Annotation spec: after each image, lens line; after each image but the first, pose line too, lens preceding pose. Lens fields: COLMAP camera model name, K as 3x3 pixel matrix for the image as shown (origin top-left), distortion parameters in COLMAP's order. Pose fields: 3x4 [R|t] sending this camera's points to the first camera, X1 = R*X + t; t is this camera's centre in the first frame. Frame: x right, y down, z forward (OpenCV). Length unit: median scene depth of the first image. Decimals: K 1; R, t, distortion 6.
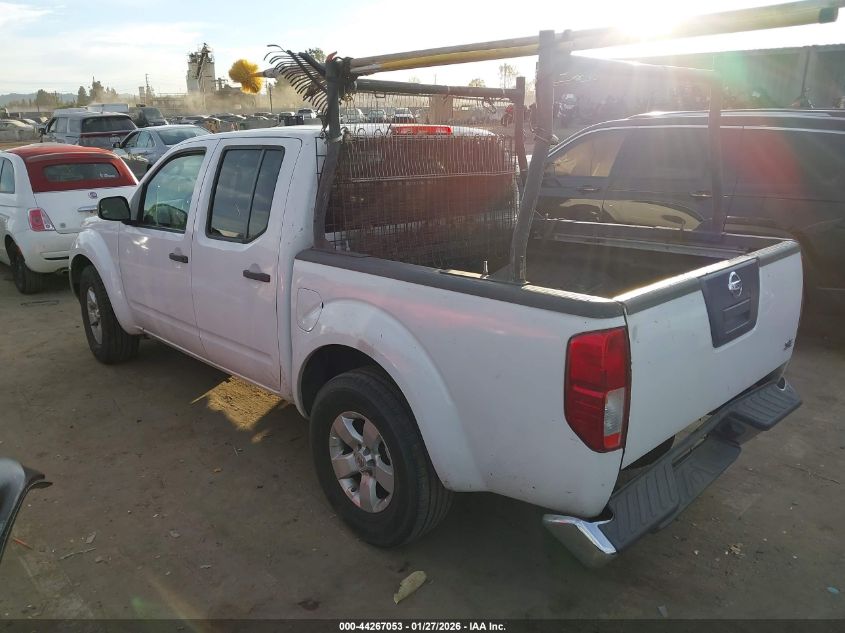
lens RADIAL K [[674.6, 0, 416.6], [0, 674.6, 315.5], [0, 0, 1]] dist [0.005582, 0.003341]
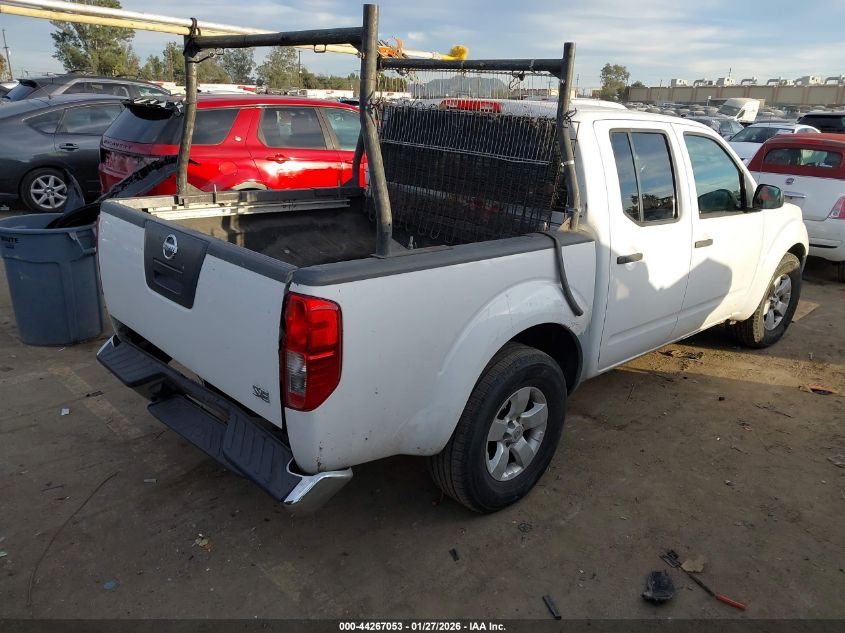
lens RADIAL K [[674.6, 0, 416.6], [0, 674.6, 315.5], [0, 0, 1]] dist [0.005582, 0.003341]
pose [[-0.007221, 0.315043, -0.949050, 1.150413], [-0.303034, 0.903757, 0.302313, -0.293683], [0.952952, 0.289777, 0.088943, 1.000391]]
